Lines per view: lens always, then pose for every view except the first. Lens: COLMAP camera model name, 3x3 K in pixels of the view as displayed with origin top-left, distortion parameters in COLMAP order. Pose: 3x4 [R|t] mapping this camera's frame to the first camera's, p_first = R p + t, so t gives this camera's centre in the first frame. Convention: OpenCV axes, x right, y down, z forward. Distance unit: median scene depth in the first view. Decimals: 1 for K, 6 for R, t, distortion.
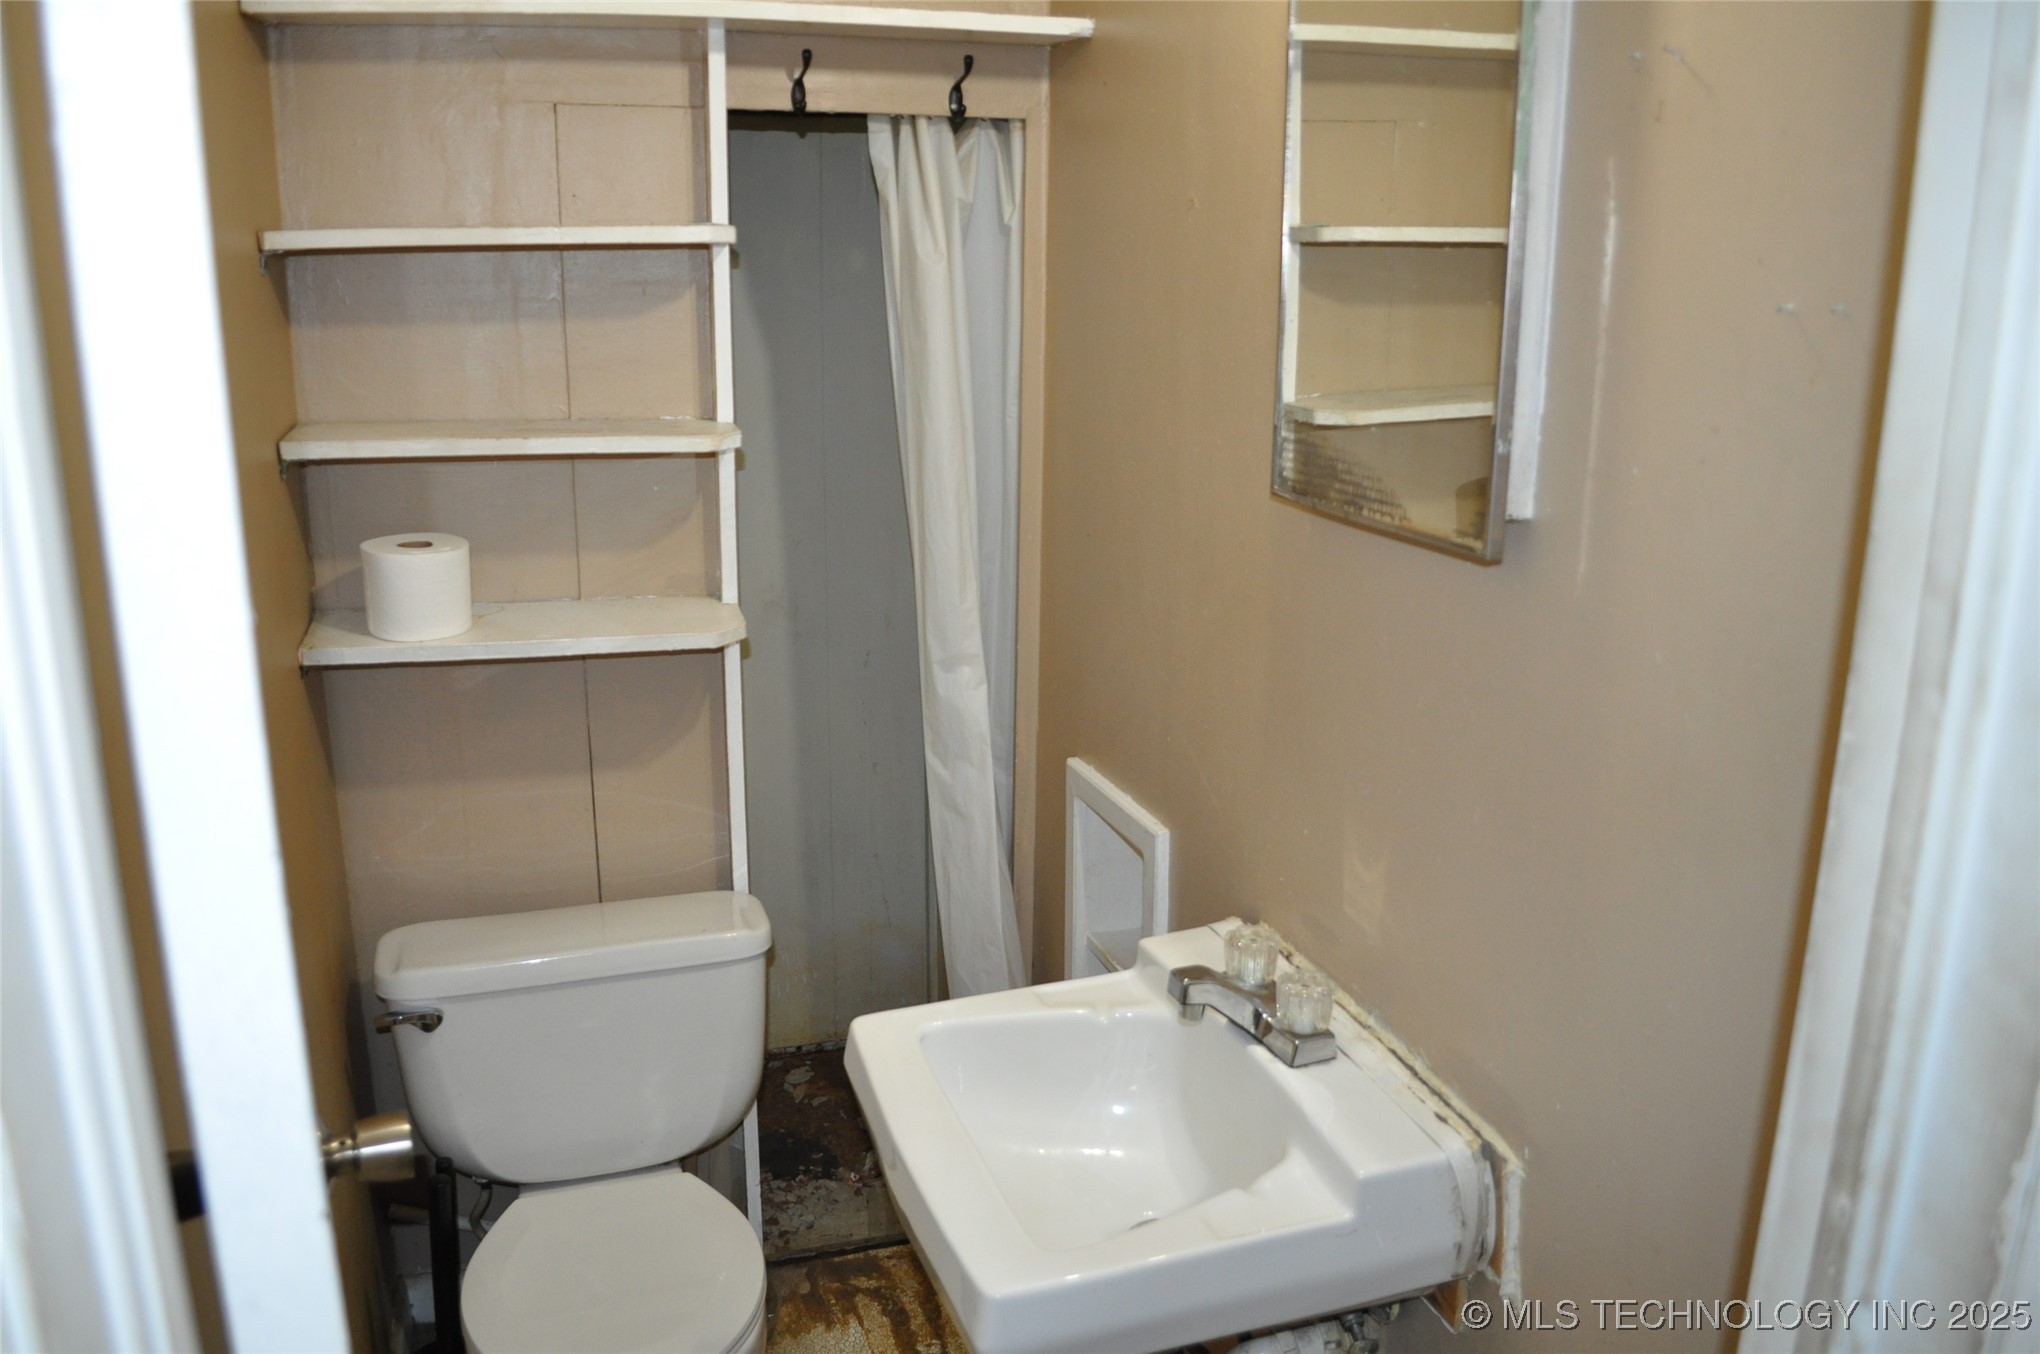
lens RADIAL K [[1608.2, 0, 1006.7], [0, 1608.2, 680.5], [0, 0, 1]] dist [-0.101404, 0.036070]
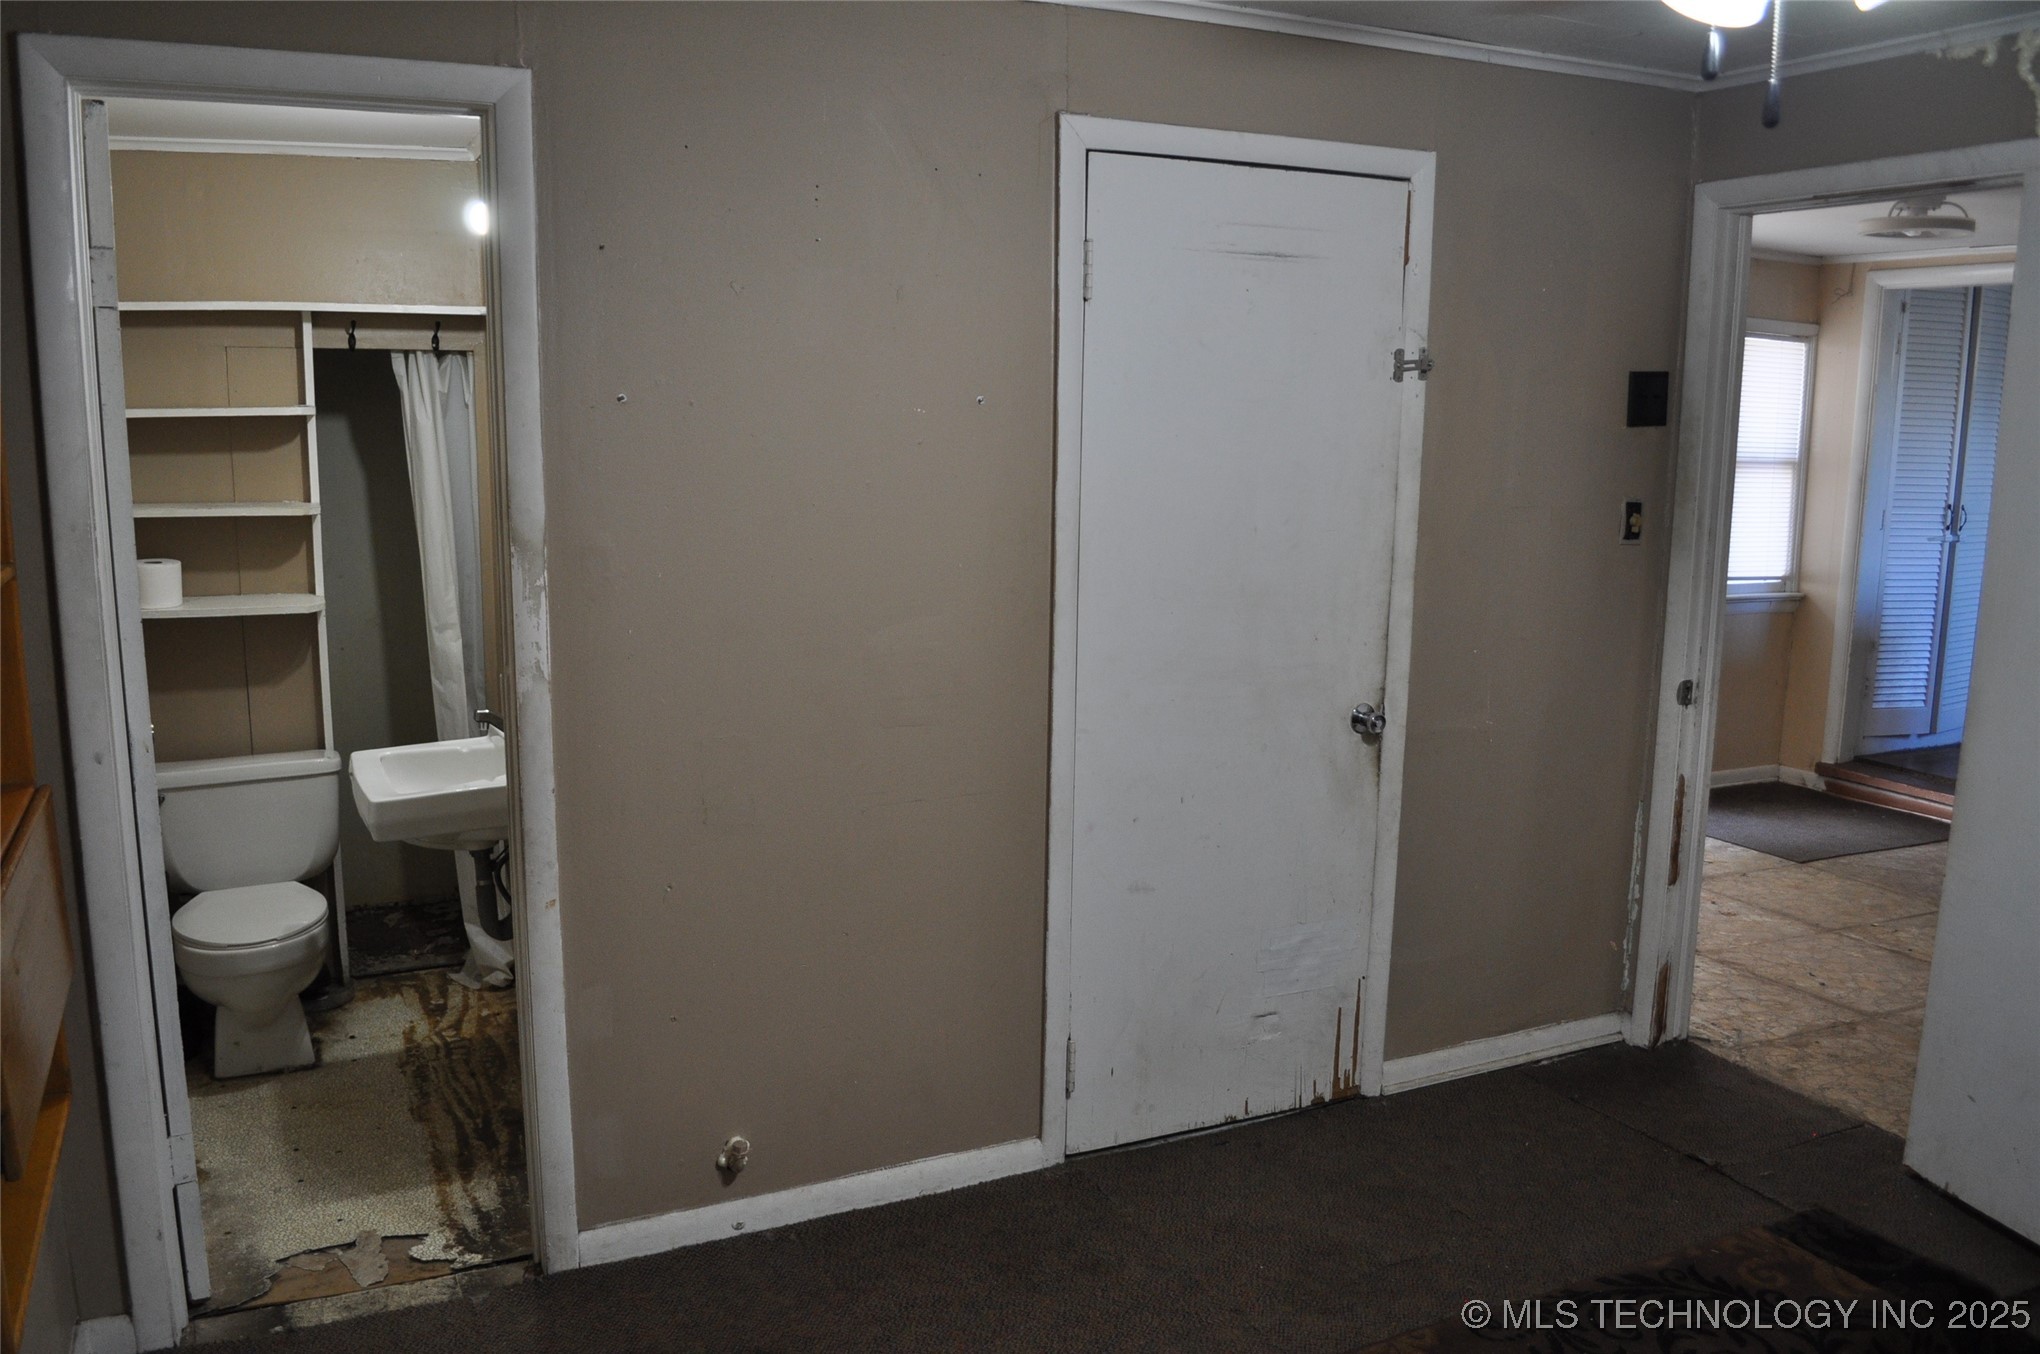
lens RADIAL K [[1608.2, 0, 1006.7], [0, 1608.2, 680.5], [0, 0, 1]] dist [-0.101404, 0.036070]
pose [[0.987400, -0.021866, 0.156729, 0.353066], [0.034194, 0.996490, -0.076405, 0.232812], [-0.154508, 0.080801, 0.984682, -1.026320]]
